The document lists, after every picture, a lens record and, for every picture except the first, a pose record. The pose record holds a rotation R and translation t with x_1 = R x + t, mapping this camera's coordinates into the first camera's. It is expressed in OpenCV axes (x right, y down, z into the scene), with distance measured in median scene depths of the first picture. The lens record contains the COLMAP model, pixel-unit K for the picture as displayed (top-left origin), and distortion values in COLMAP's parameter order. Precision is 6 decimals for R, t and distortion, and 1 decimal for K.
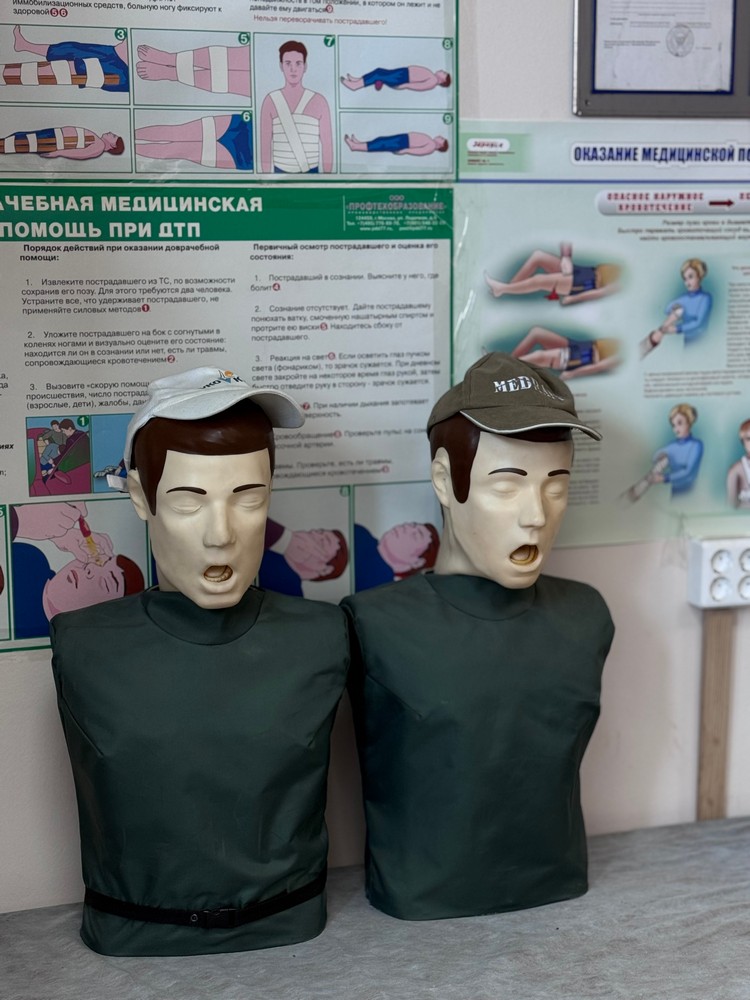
lens RADIAL K [[1710.3, 0, 374.6], [0, 1710.3, 499.9], [0, 0, 1]] dist [0.132856, 0.000000]
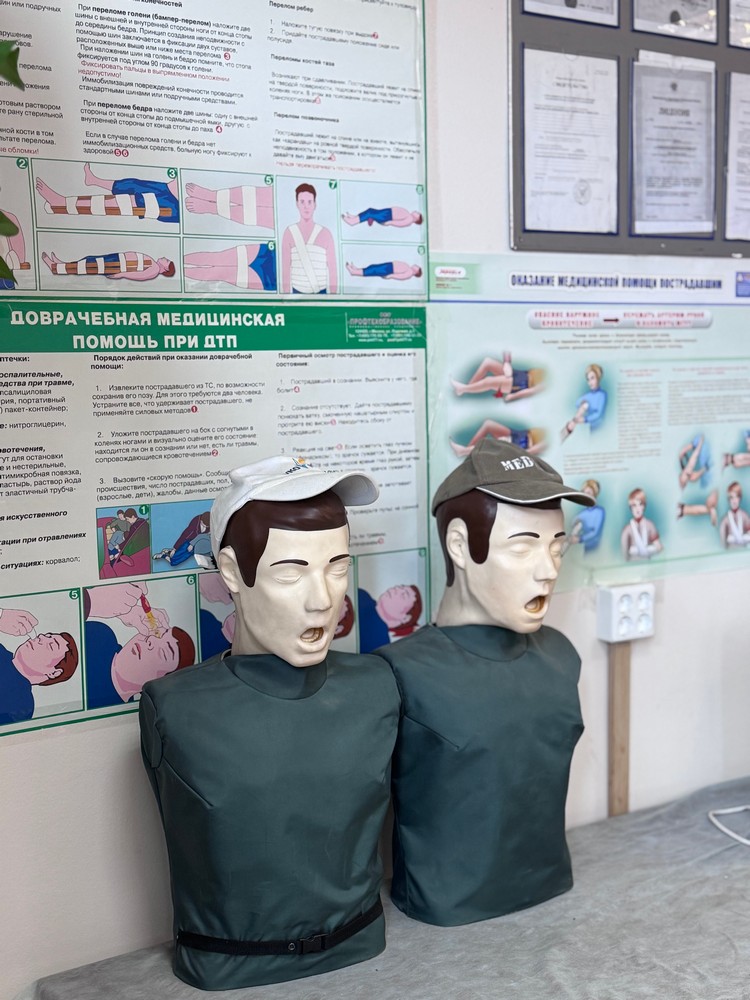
lens RADIAL K [[1325.9, 0, 375.4], [0, 1325.9, 500.9], [0, 0, 1]] dist [0.124970, 0.000000]
pose [[0.968279, -0.039596, 0.246712, -0.235249], [0.054071, 0.997173, -0.052173, 0.002186], [-0.243949, 0.063858, 0.967683, 0.114063]]
